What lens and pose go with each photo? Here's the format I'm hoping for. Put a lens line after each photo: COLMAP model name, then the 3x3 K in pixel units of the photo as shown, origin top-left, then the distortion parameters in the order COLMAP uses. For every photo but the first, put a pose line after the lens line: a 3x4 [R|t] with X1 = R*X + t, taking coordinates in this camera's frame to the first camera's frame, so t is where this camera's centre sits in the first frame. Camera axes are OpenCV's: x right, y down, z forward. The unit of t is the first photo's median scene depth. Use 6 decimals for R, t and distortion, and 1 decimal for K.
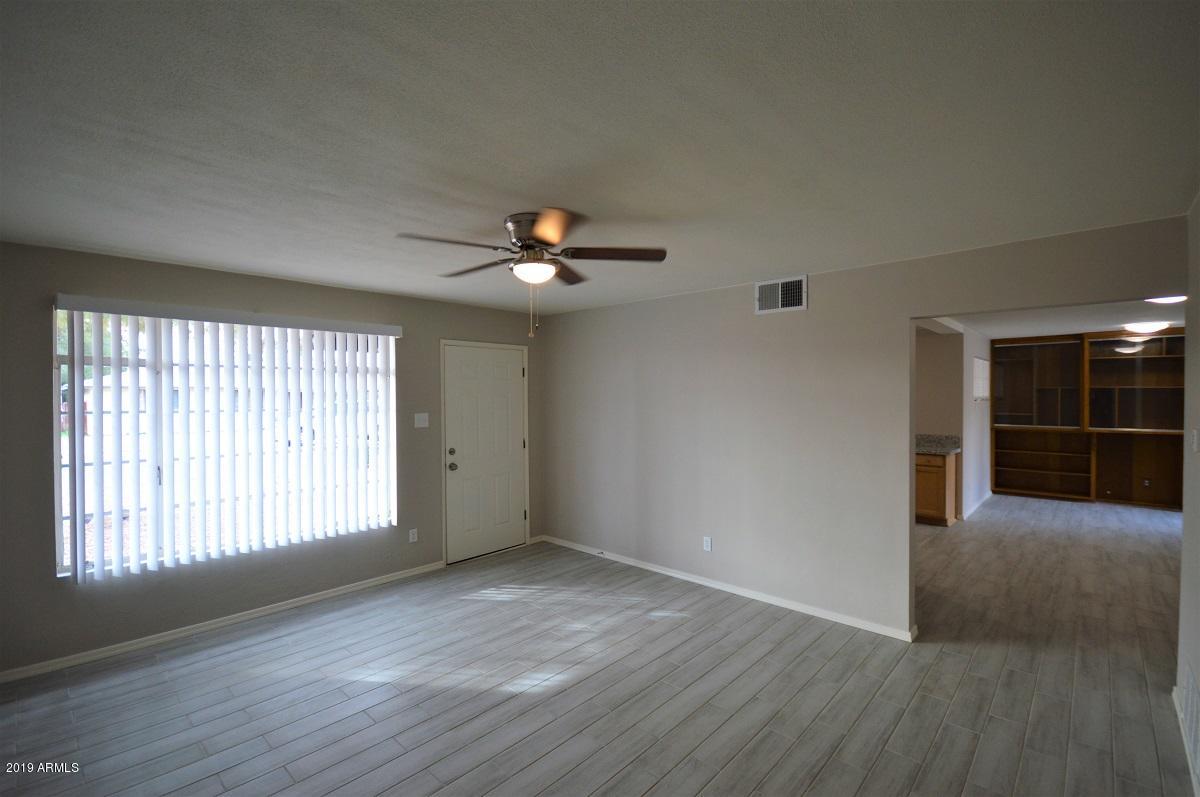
lens RADIAL K [[531.1, 0, 613.6], [0, 531.1, 400.0], [0, 0, 1]] dist [0.001269, -0.006620]
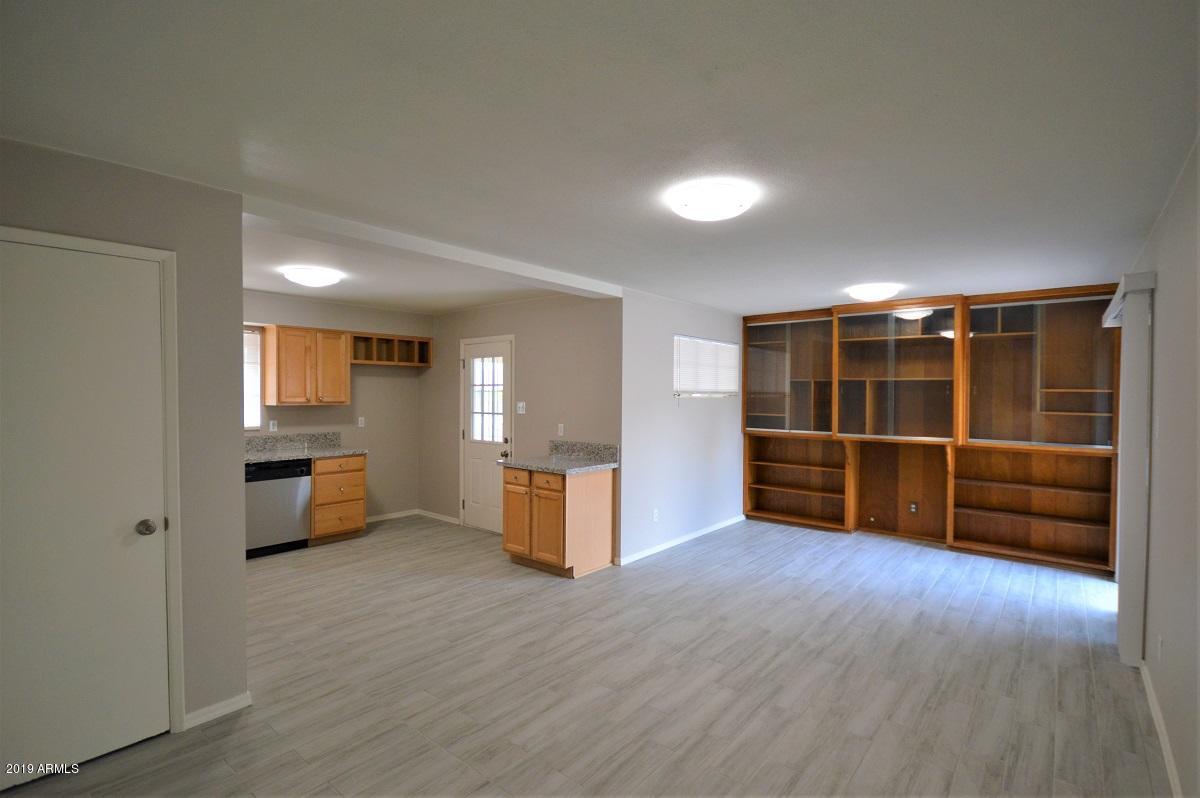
lens RADIAL K [[557.5, 0, 612.3], [0, 557.5, 401.4], [0, 0, 1]] dist [-0.002550, -0.000385]
pose [[0.998581, 0.007963, 0.052646, 0.642538], [-0.008333, 0.999942, 0.006820, 0.005617], [-0.052588, -0.007249, 0.998590, 0.281773]]
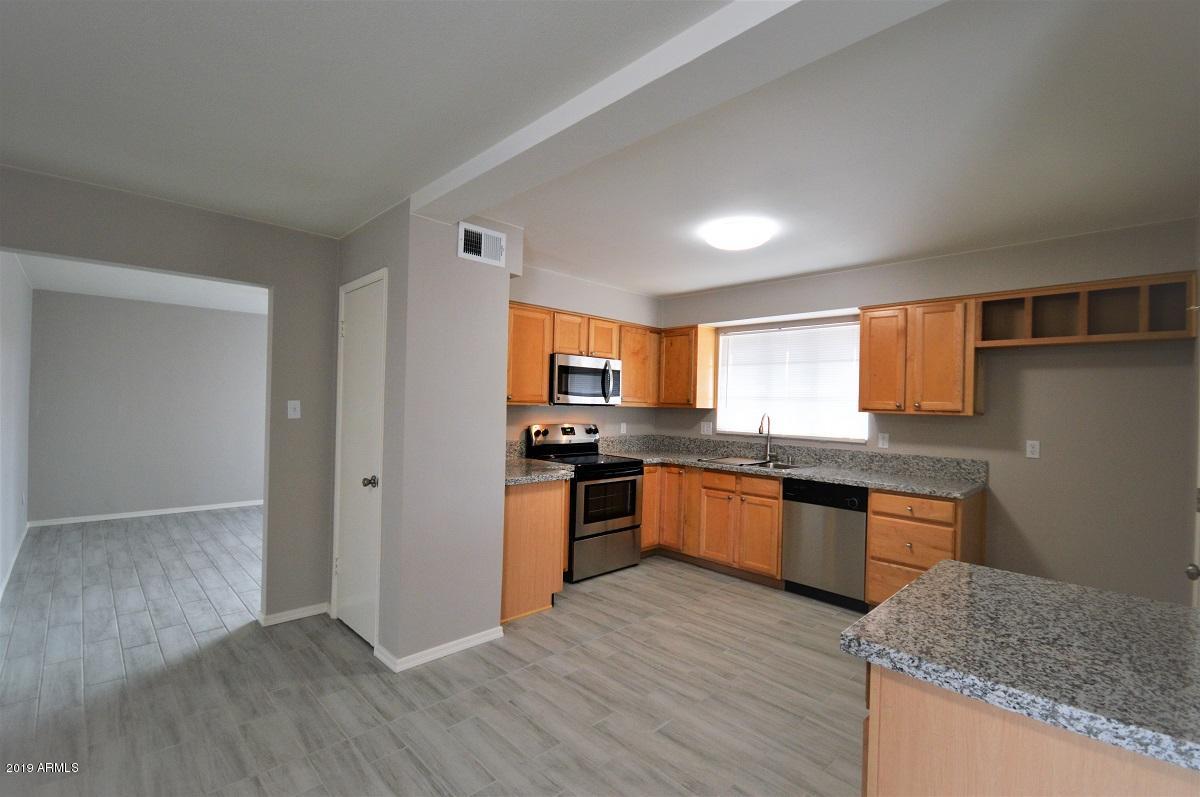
lens RADIAL K [[531.1, 0, 613.6], [0, 531.1, 400.0], [0, 0, 1]] dist [0.001269, -0.006620]
pose [[-0.047503, -0.004028, -0.998863, 0.811314], [-0.030773, 0.999523, -0.002567, 0.017902], [0.998397, 0.030616, -0.047605, 0.908367]]
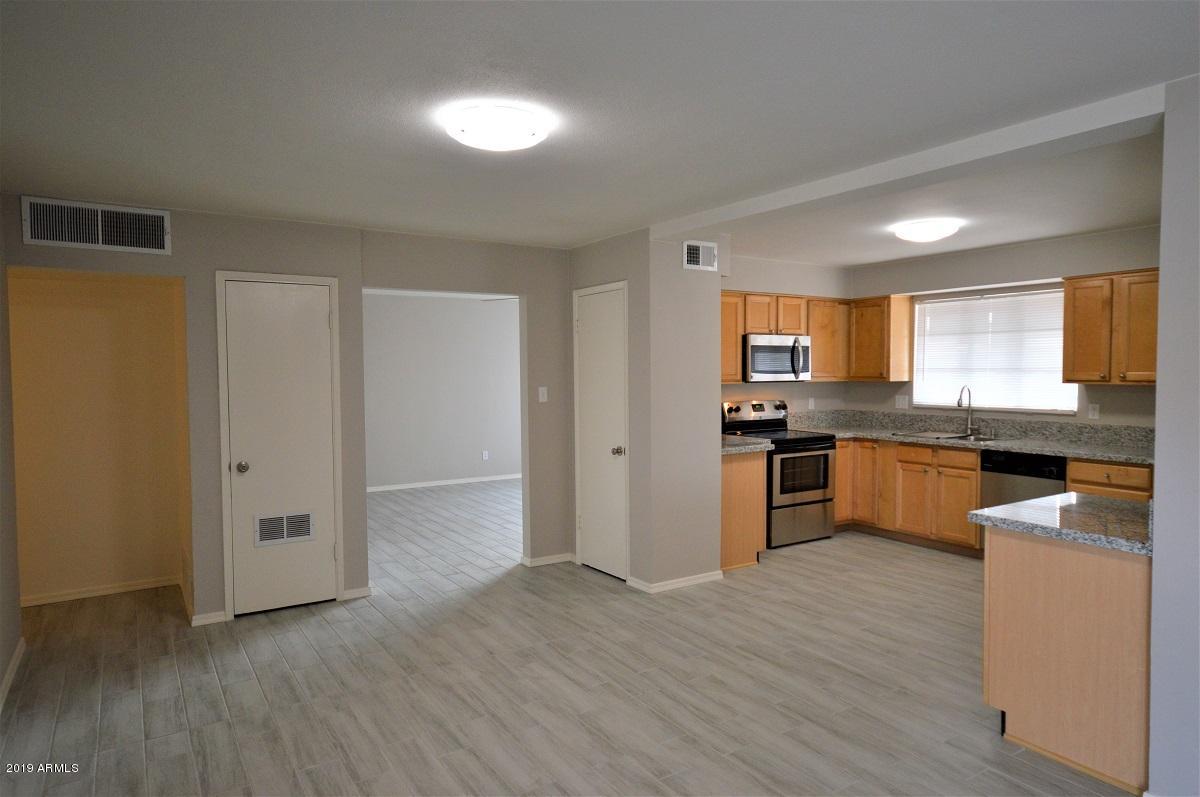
lens RADIAL K [[743.0, 0, 613.8], [0, 743.0, 397.7], [0, 0, 1]] dist [-0.003593, 0.038971]
pose [[-0.250181, 0.045386, -0.967135, 1.154501], [0.000167, 0.998903, 0.046833, -0.002800], [0.968199, 0.011555, -0.249914, 0.876081]]
